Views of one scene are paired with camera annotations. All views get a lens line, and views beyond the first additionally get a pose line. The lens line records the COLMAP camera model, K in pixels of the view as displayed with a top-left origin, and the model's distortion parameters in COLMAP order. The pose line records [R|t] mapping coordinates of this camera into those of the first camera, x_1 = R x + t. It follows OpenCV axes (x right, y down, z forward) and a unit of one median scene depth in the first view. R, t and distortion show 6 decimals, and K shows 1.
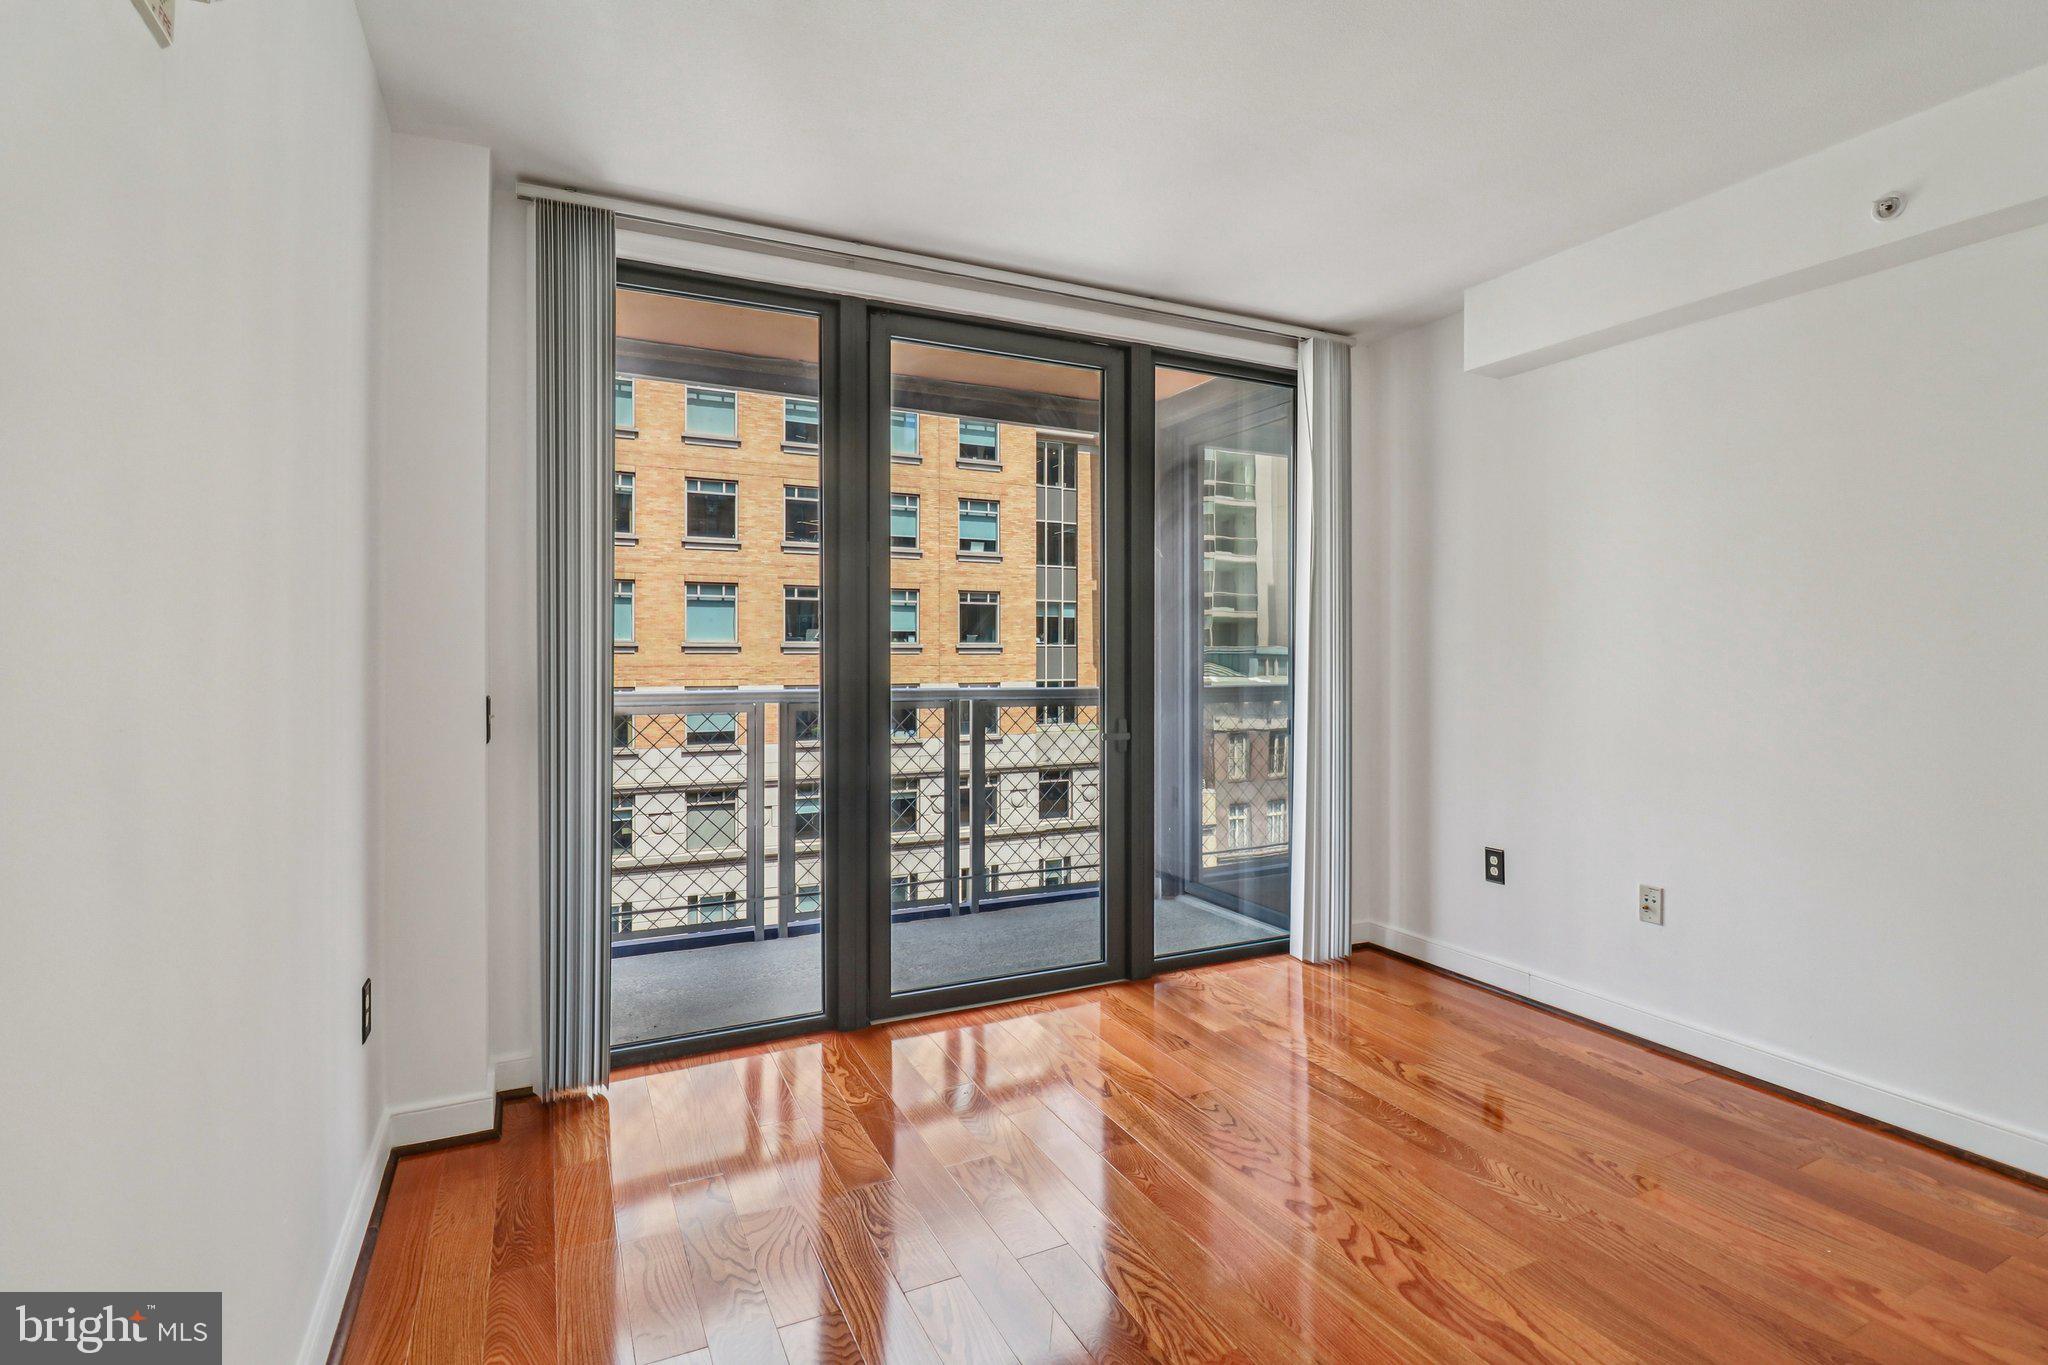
lens RADIAL K [[976.6, 0, 1059.9], [0, 976.6, 640.4], [0, 0, 1]] dist [-0.008689, -0.008984]
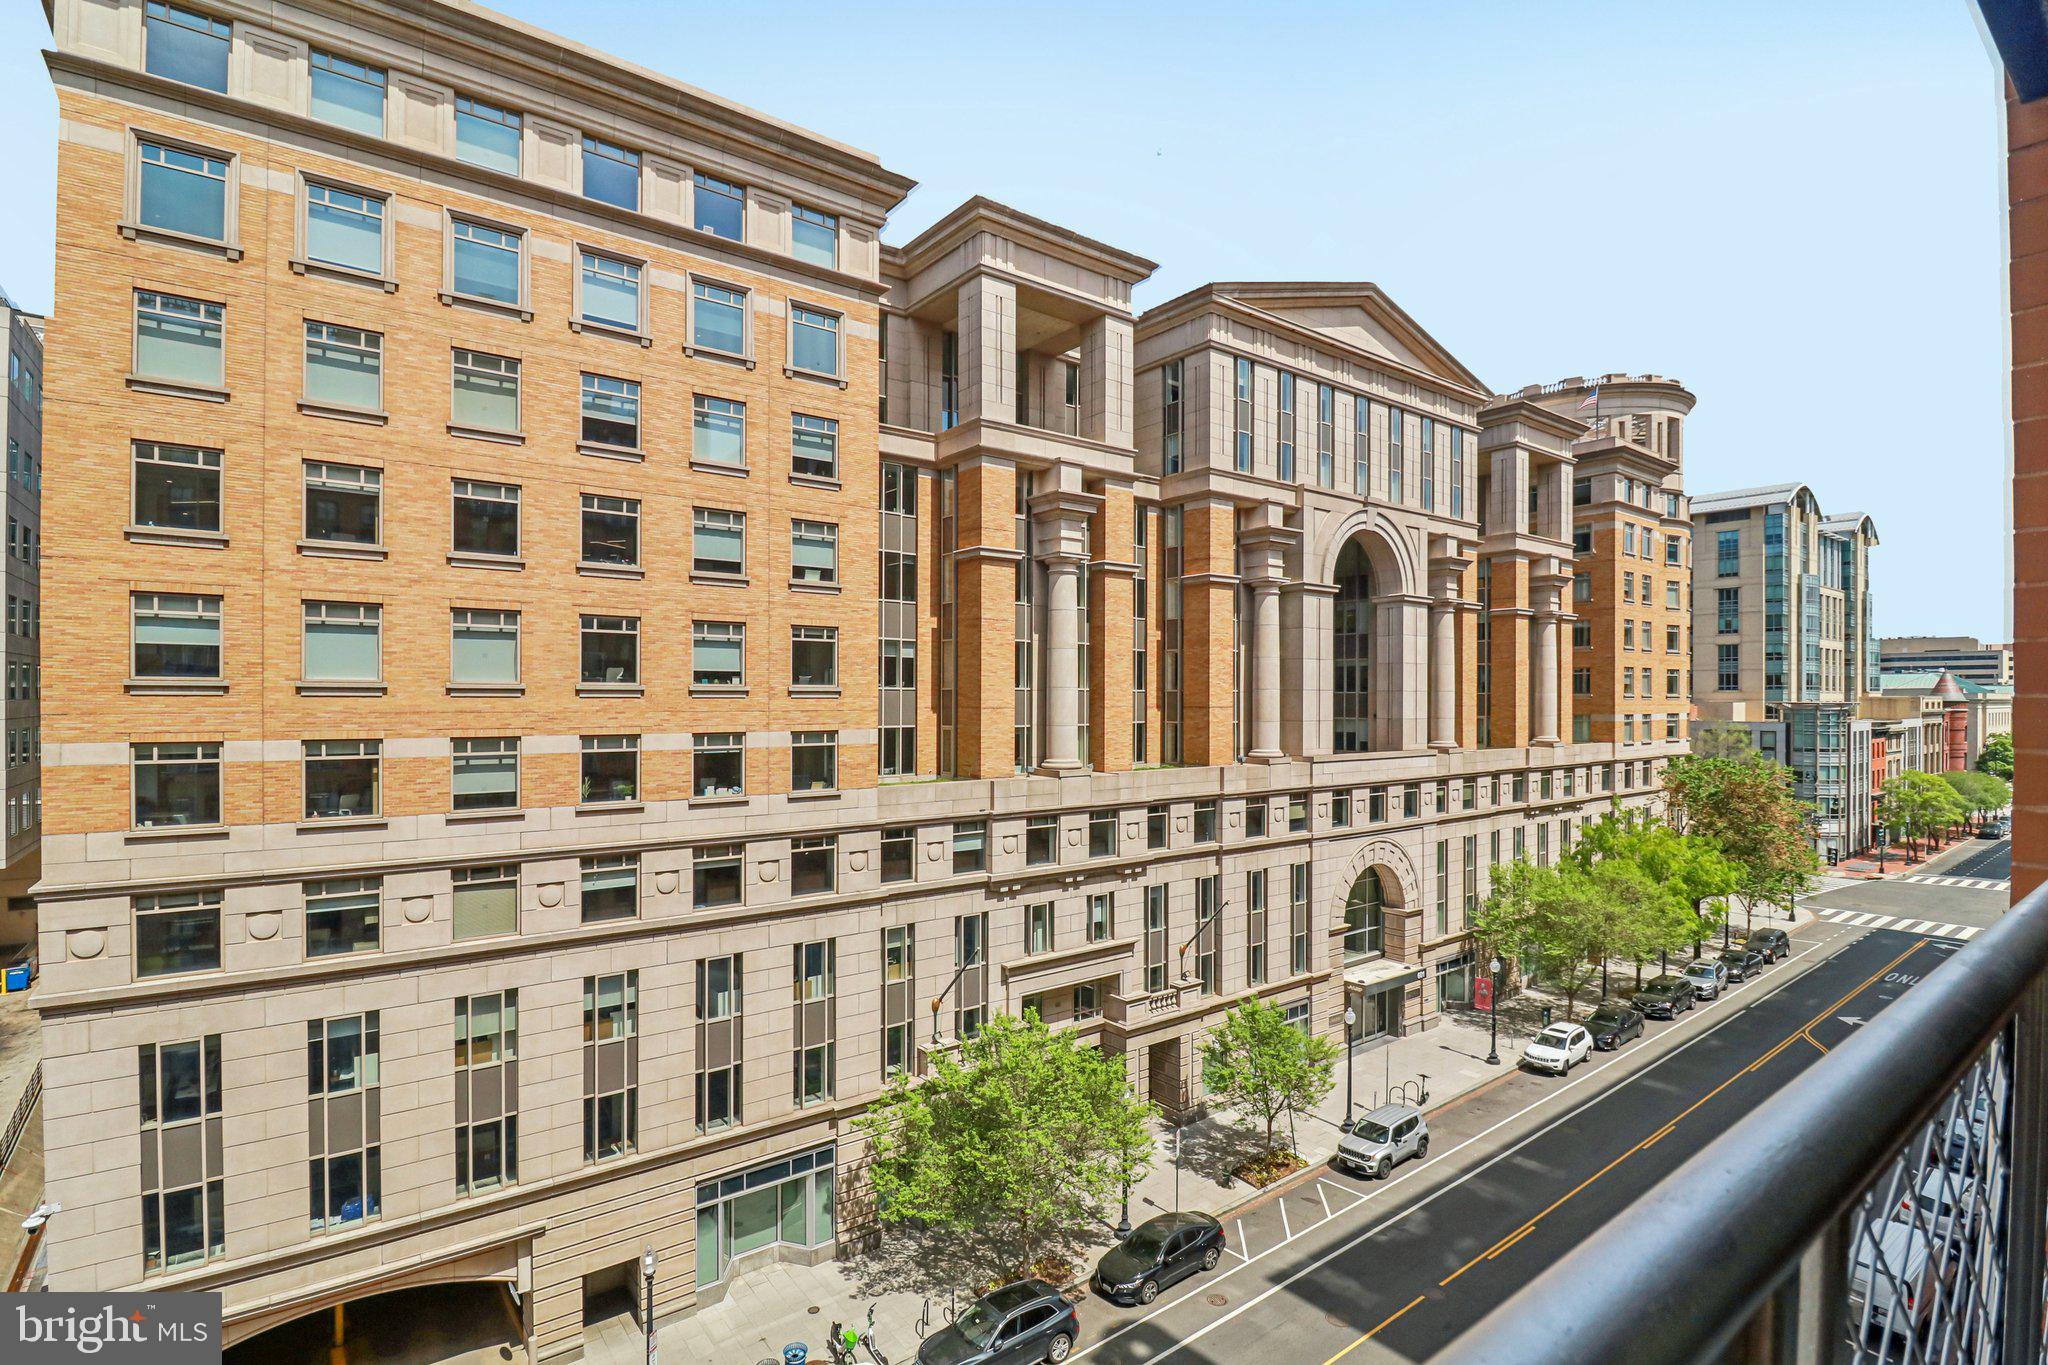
lens RADIAL K [[1390.8, 0, 864.8], [0, 1390.8, 690.9], [0, 0, 1]] dist [0.017097, -0.033555]
pose [[0.955855, 0.003840, 0.293813, -0.401817], [-0.006545, 0.999945, 0.008223, -0.002945], [-0.293765, -0.009783, 0.955827, -0.204256]]
